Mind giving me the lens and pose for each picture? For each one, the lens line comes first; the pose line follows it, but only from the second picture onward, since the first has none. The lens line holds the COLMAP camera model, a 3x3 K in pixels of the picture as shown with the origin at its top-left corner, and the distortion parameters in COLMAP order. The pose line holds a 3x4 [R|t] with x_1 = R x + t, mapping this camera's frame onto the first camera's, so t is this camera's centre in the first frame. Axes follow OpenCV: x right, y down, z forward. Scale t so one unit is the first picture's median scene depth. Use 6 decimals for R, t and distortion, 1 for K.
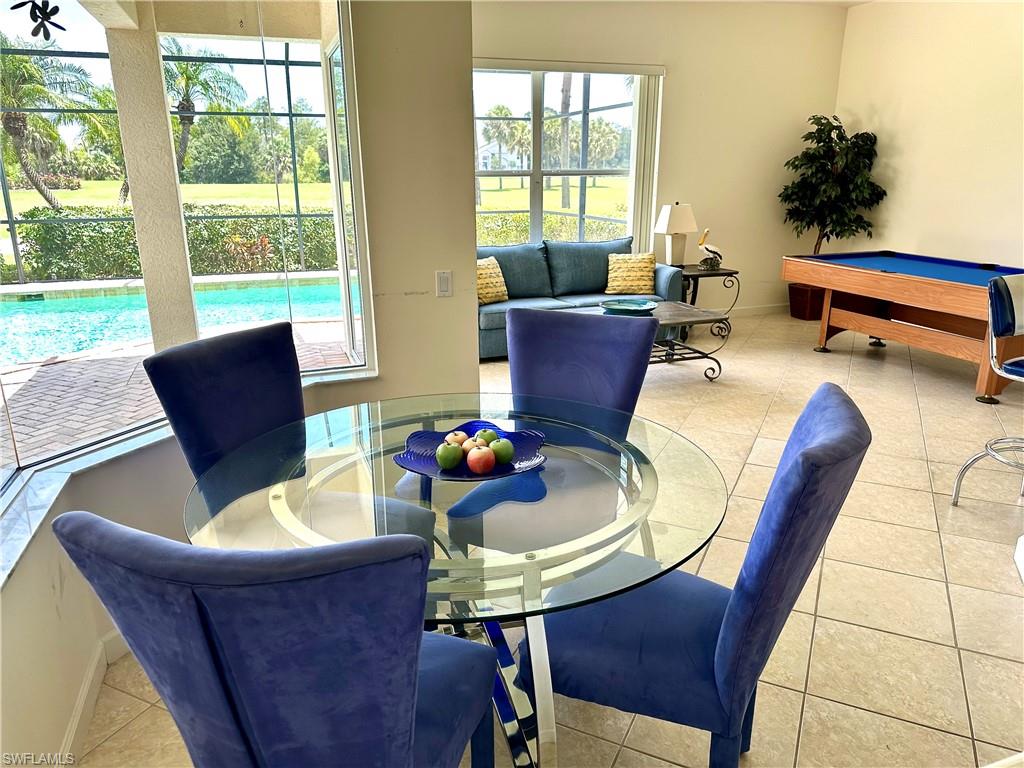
lens RADIAL K [[721.1, 0, 512.0], [0, 721.1, 384.0], [0, 0, 1]] dist [0.168742, -0.311066]
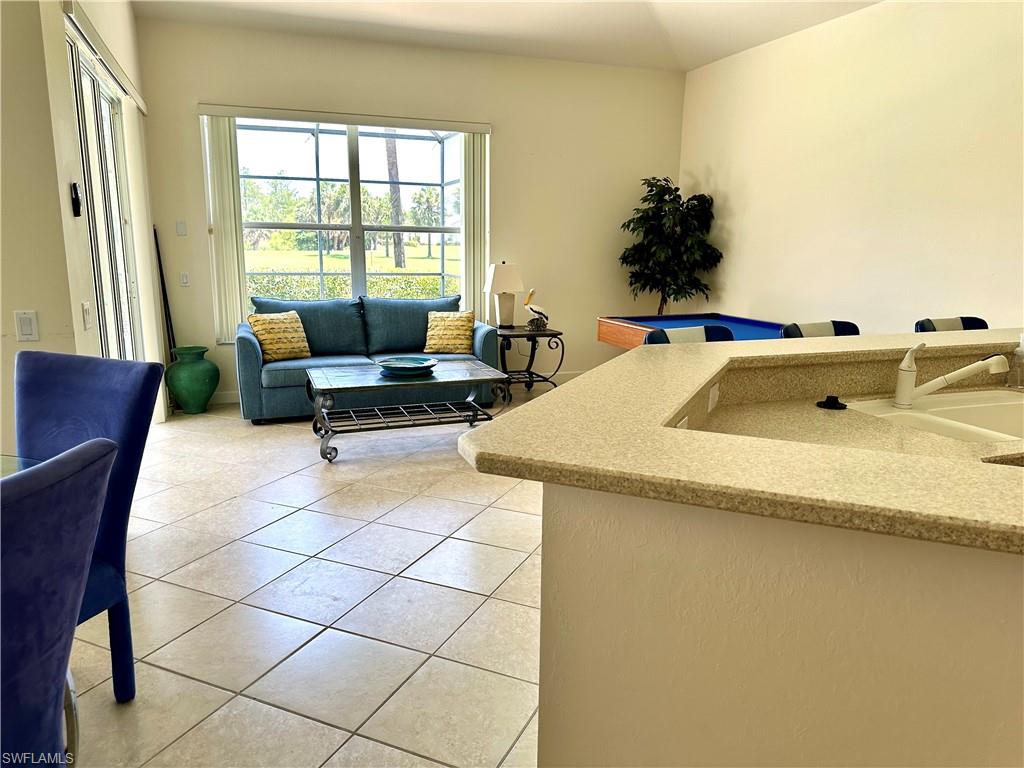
lens RADIAL K [[721.1, 0, 512.0], [0, 721.1, 384.0], [0, 0, 1]] dist [0.168742, -0.311066]
pose [[0.999733, 0.011869, 0.019842, 0.222053], [-0.009972, 0.995609, -0.093079, 0.003005], [-0.020860, 0.092856, 0.995461, 0.060460]]
